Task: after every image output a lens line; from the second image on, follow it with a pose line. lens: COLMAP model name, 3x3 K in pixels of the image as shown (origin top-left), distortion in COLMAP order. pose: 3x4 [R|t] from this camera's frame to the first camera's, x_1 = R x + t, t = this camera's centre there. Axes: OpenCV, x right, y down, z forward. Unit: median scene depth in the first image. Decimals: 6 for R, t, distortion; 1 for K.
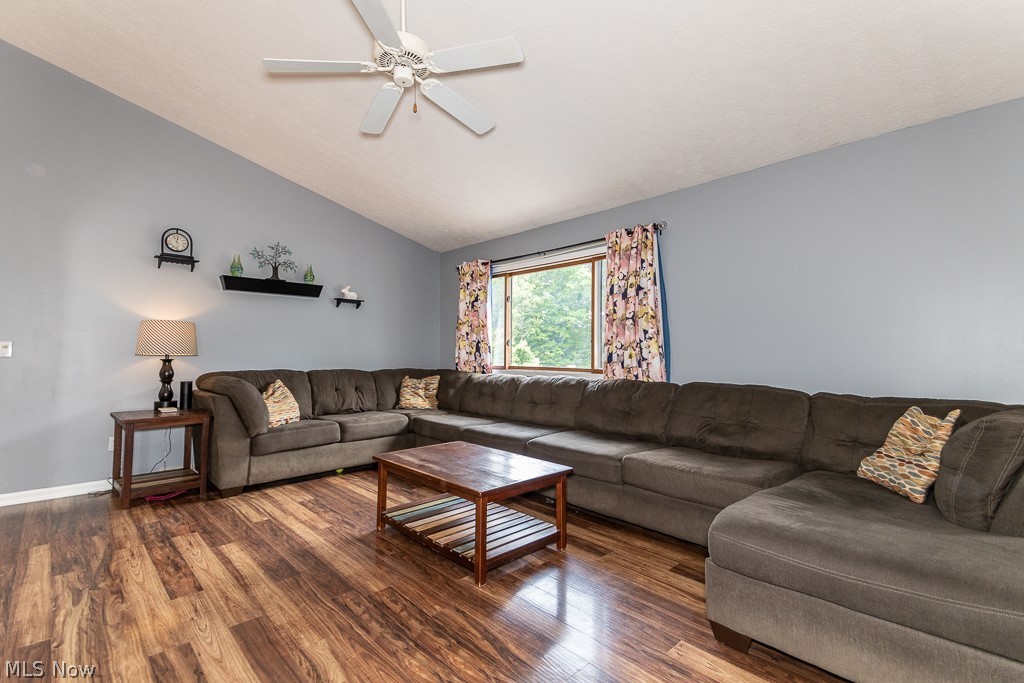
lens RADIAL K [[458.7, 0, 512.0], [0, 458.7, 341.5], [0, 0, 1]] dist [-0.000473, -0.000514]
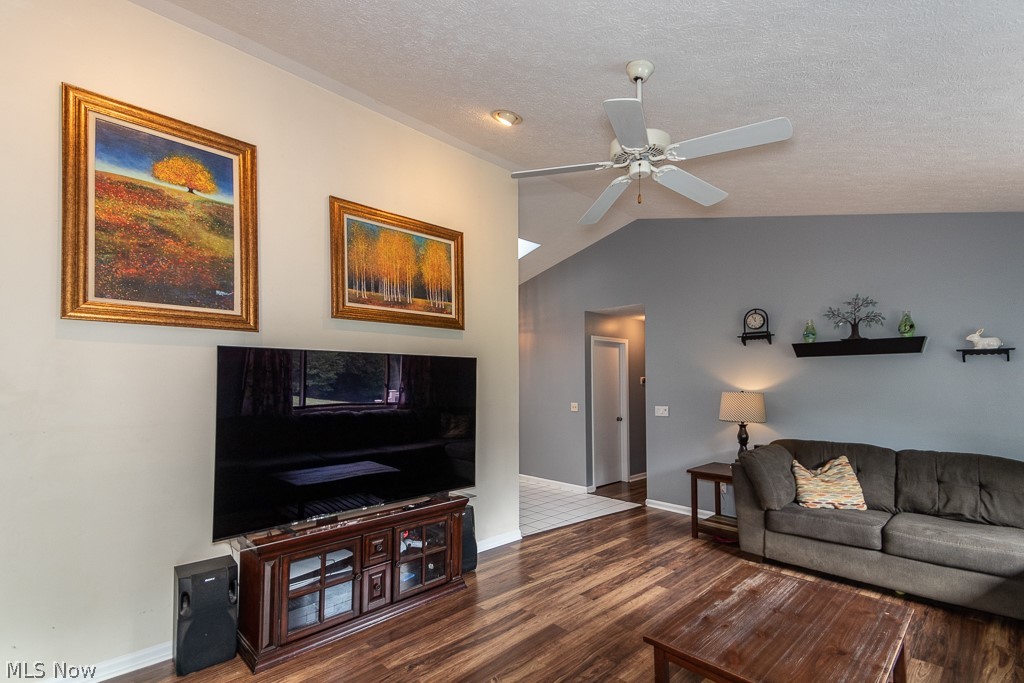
lens RADIAL K [[461.7, 0, 511.8], [0, 461.7, 371.7], [0, 0, 1]] dist [0.027469, -0.000325]
pose [[-0.027159, -0.024568, -0.999329, 0.445292], [0.035652, 0.999038, -0.025530, -0.084264], [0.998995, -0.036321, -0.026257, 0.429541]]
